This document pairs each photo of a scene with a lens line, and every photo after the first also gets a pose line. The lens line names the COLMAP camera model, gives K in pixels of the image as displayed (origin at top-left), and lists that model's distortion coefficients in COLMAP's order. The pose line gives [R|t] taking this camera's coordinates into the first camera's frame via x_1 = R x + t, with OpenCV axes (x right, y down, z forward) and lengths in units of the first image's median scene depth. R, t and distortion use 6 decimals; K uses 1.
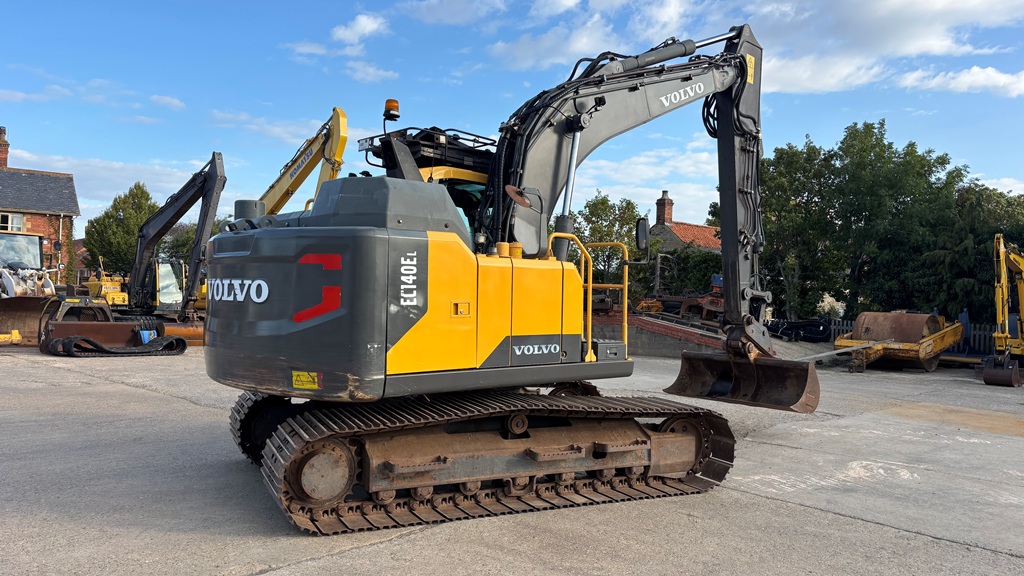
lens RADIAL K [[766.6, 0, 506.4], [0, 766.6, 285.4], [0, 0, 1]] dist [0.117757, -0.169497]
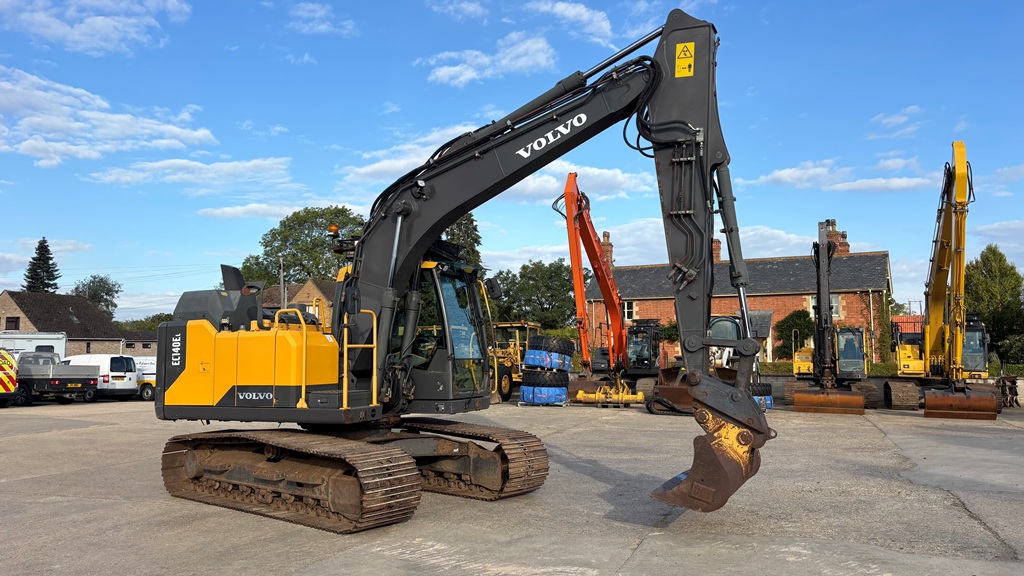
lens RADIAL K [[766.6, 0, 511.0], [0, 766.6, 278.7], [0, 0, 1]] dist [0.060895, -0.069558]
pose [[0.399031, -0.119763, -0.909083, 1.489817], [0.027165, 0.992542, -0.118834, 0.049981], [0.916535, 0.022723, 0.399308, 0.837727]]
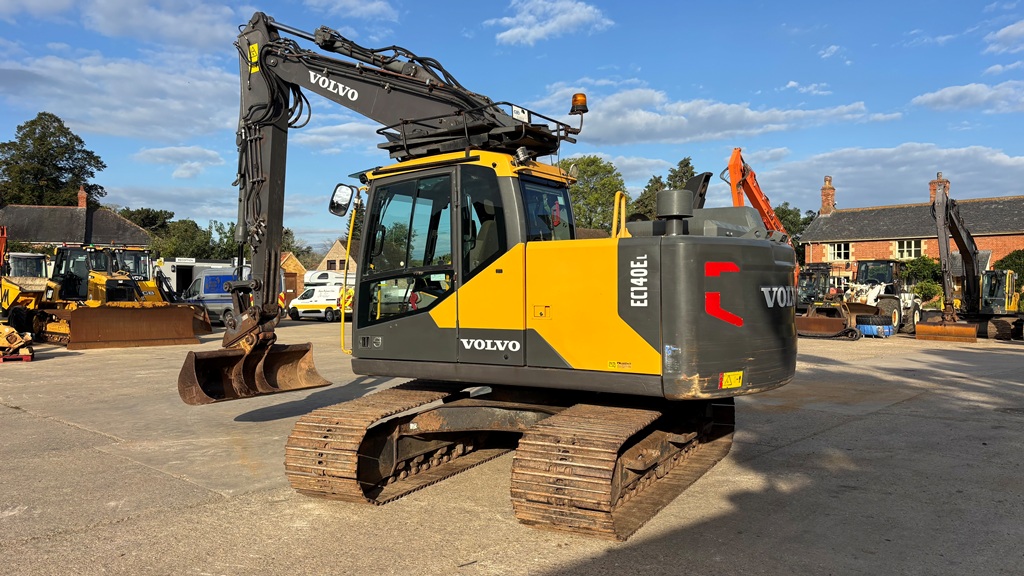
lens RADIAL K [[766.6, 0, 506.4], [0, 766.6, 285.4], [0, 0, 1]] dist [0.117757, -0.169497]
pose [[0.062574, -0.034557, -0.997442, 3.156069], [0.011918, 0.999355, -0.033875, 0.091141], [0.997969, -0.009768, 0.062945, 0.873717]]
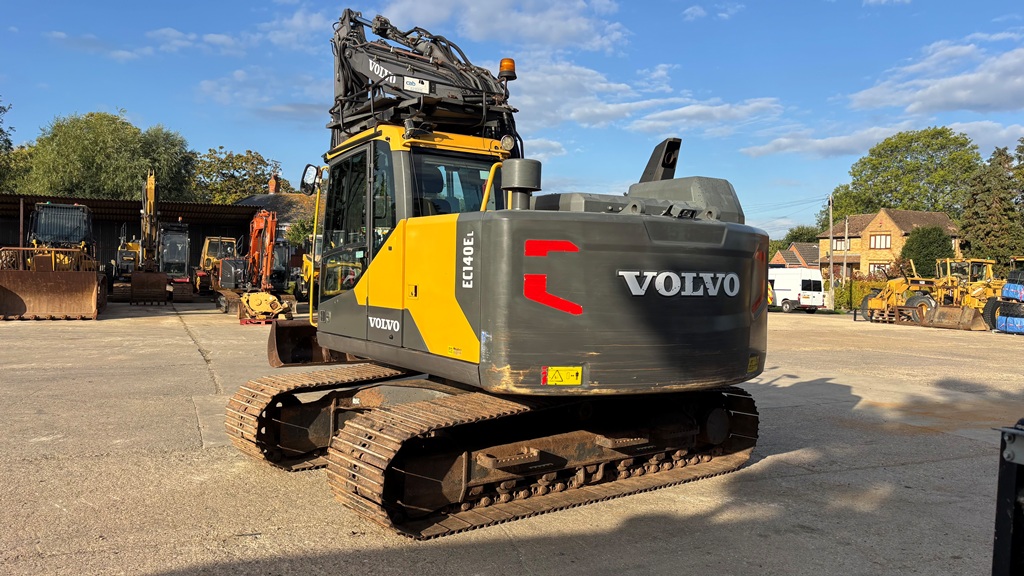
lens RADIAL K [[766.6, 0, 506.4], [0, 766.6, 285.4], [0, 0, 1]] dist [0.117757, -0.169497]
pose [[-0.344200, -0.021433, -0.938652, 3.025637], [-0.027676, 0.999537, -0.012674, 0.093541], [0.938488, 0.021616, -0.344634, 1.394069]]
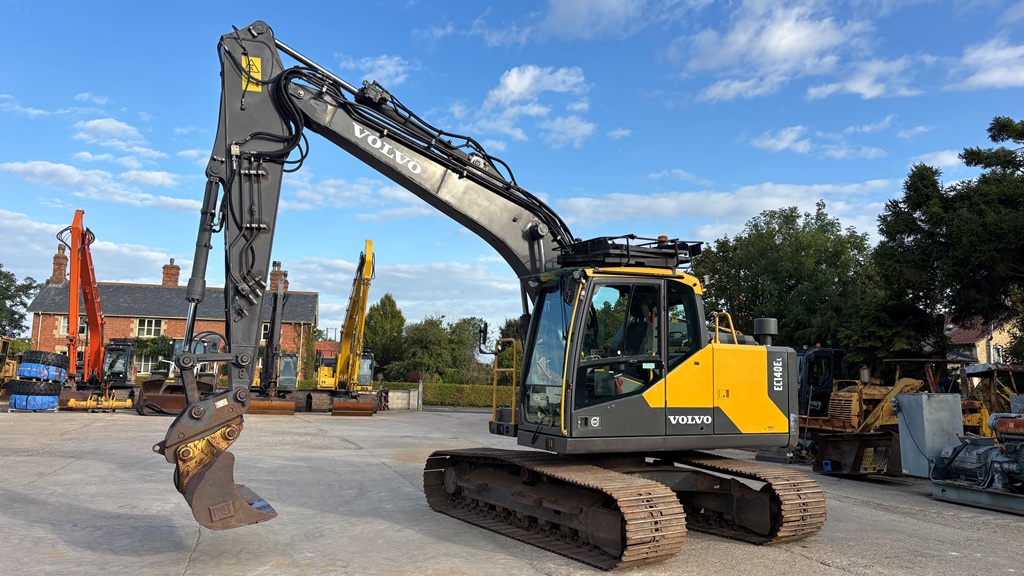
lens RADIAL K [[766.6, 0, 511.0], [0, 766.6, 278.7], [0, 0, 1]] dist [0.060895, -0.069558]
pose [[0.901620, -0.062248, -0.428027, 2.464489], [0.007824, 0.991775, -0.127754, 0.061307], [0.432459, 0.111837, 0.894691, -0.415145]]
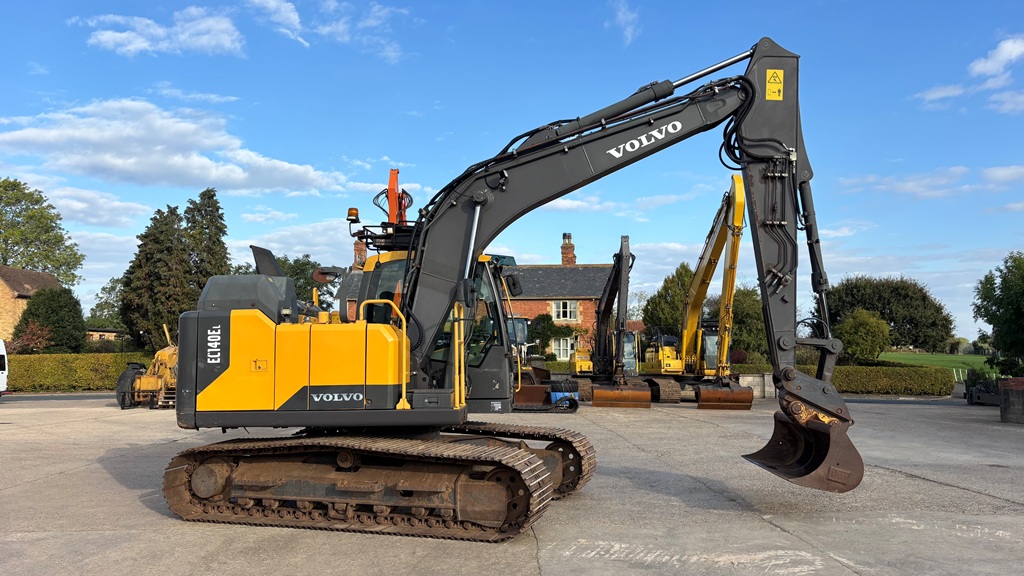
lens RADIAL K [[766.6, 0, 511.0], [0, 766.6, 278.7], [0, 0, 1]] dist [0.060895, -0.069558]
pose [[0.720838, -0.097504, -0.686211, 1.077360], [0.030661, 0.993572, -0.108969, 0.036719], [0.692425, 0.057509, 0.719194, 0.286035]]
